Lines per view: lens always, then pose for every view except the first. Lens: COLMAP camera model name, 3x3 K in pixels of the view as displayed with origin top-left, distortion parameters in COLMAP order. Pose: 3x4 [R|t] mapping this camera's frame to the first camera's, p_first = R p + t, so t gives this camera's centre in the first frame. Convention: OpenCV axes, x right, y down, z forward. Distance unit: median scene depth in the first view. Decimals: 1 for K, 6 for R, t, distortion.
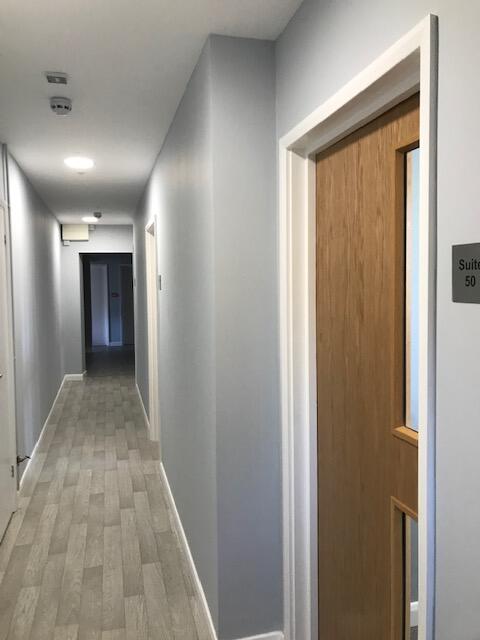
lens RADIAL K [[521.8, 0, 242.1], [0, 521.8, 305.6], [0, 0, 1]] dist [0.014166, -0.008038]
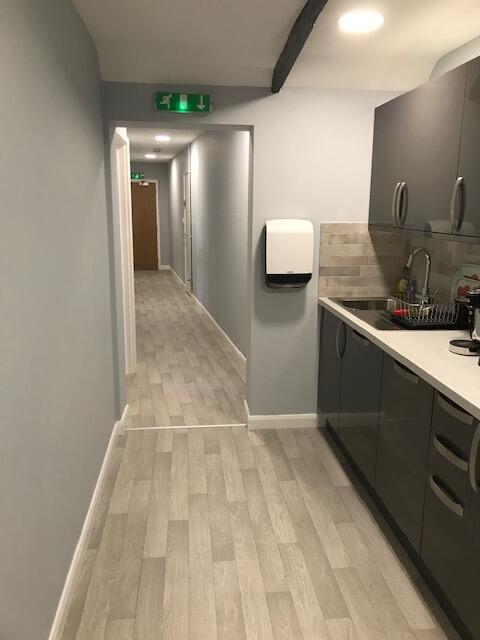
lens RADIAL K [[521.8, 0, 242.1], [0, 521.8, 305.6], [0, 0, 1]] dist [0.014166, -0.008038]
pose [[-0.989086, -0.002797, 0.147311, -0.449812], [0.032729, 0.970670, 0.238178, -0.080953], [-0.143656, 0.240400, -0.959985, 1.754178]]
